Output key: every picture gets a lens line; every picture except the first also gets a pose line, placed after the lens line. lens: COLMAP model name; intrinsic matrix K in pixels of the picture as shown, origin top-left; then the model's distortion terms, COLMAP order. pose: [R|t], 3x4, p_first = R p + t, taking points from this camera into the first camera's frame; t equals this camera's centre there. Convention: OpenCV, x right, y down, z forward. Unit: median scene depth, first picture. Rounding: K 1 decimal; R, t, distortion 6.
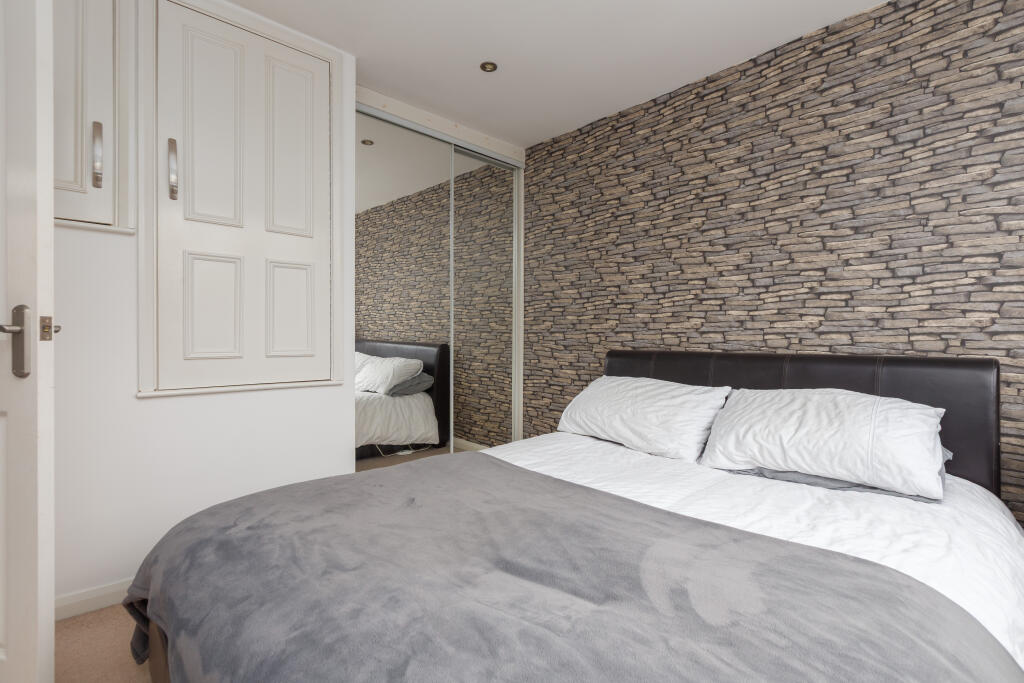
lens RADIAL K [[794.8, 0, 511.9], [0, 794.8, 341.0], [0, 0, 1]] dist [0.009668, 0.004649]
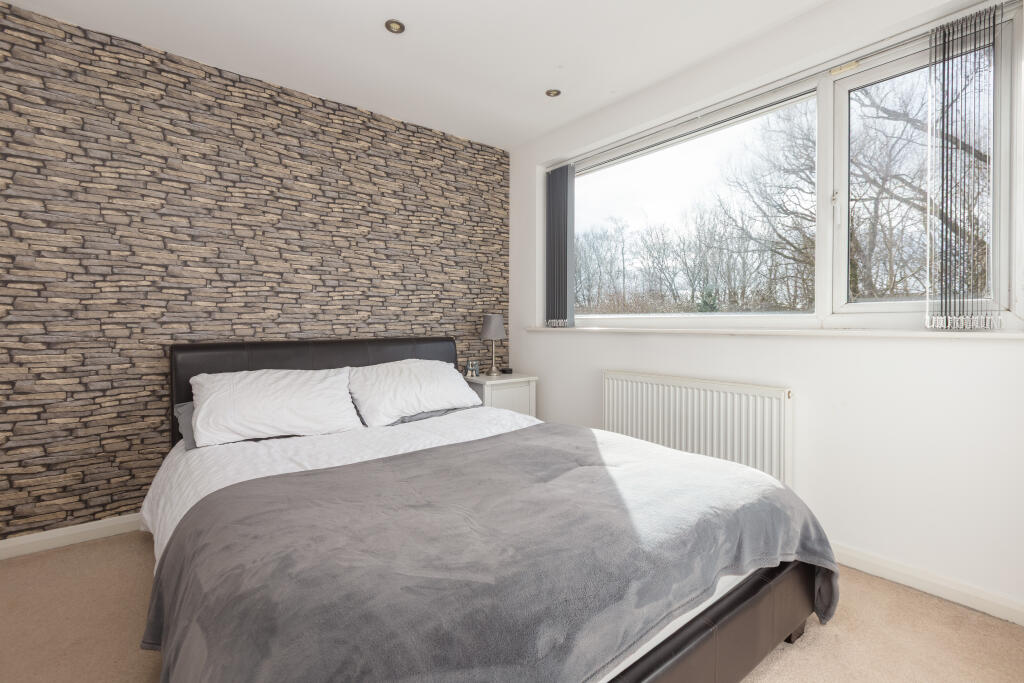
lens RADIAL K [[470.7, 0, 512.1], [0, 470.7, 332.7], [0, 0, 1]] dist [-0.004856, -0.000846]
pose [[-0.186997, -0.020884, 0.982138, -0.372919], [0.007585, 0.999713, 0.022702, -0.008131], [-0.982331, 0.011695, -0.186785, 0.681059]]
